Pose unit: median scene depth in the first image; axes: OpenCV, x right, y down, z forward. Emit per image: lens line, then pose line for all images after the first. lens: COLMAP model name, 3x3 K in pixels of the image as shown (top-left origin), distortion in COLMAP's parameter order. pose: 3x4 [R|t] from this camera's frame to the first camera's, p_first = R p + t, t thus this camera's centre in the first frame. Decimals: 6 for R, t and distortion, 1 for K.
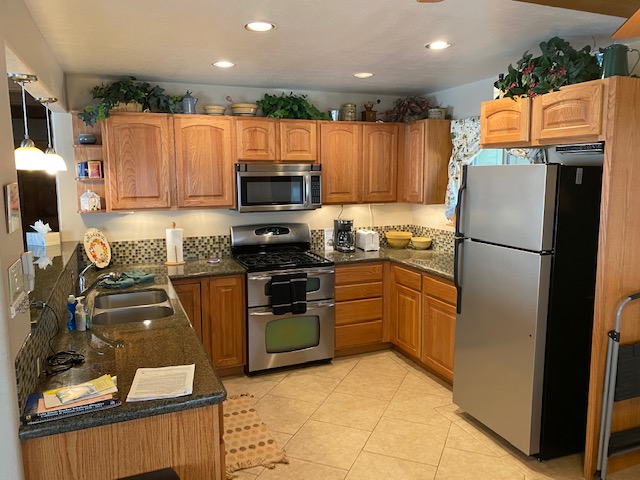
lens RADIAL K [[484.9, 0, 317.7], [0, 484.9, 238.6], [0, 0, 1]] dist [0.011273, -0.002549]
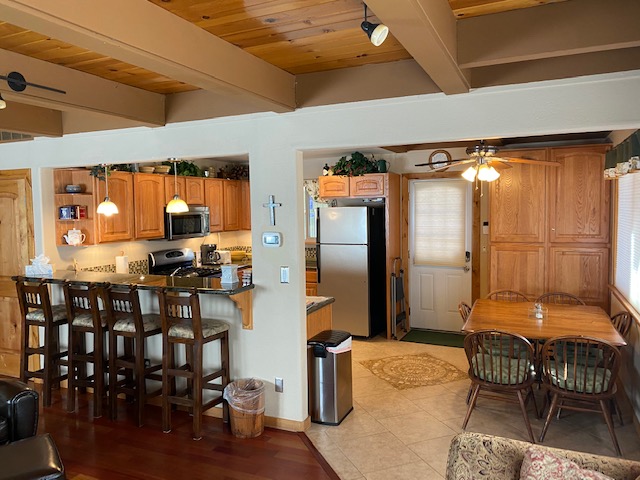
lens RADIAL K [[484.9, 0, 321.0], [0, 484.9, 238.1], [0, 0, 1]] dist [0.011273, -0.002549]
pose [[0.721296, -0.049105, 0.690884, -0.821639], [0.108361, 0.993201, -0.042539, 0.047105], [-0.684098, 0.105548, 0.721713, -0.333199]]
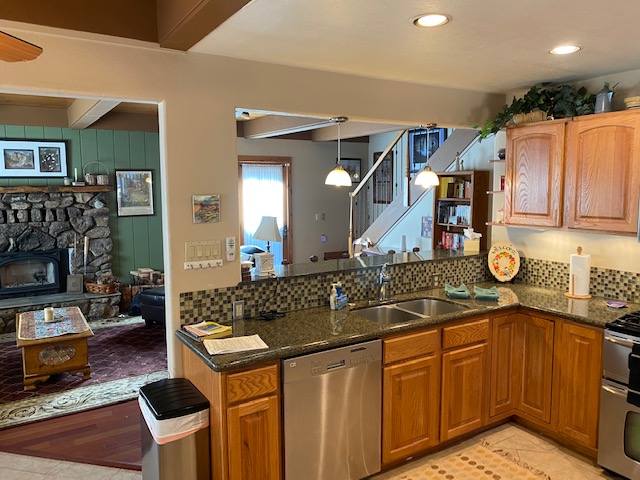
lens RADIAL K [[484.9, 0, 318.5], [0, 484.9, 238.5], [0, 0, 1]] dist [0.011273, -0.002549]
pose [[0.166467, 0.116494, -0.979141, 0.440342], [-0.129916, 0.986931, 0.095333, -0.068322], [0.977451, 0.111337, 0.179426, 0.413769]]
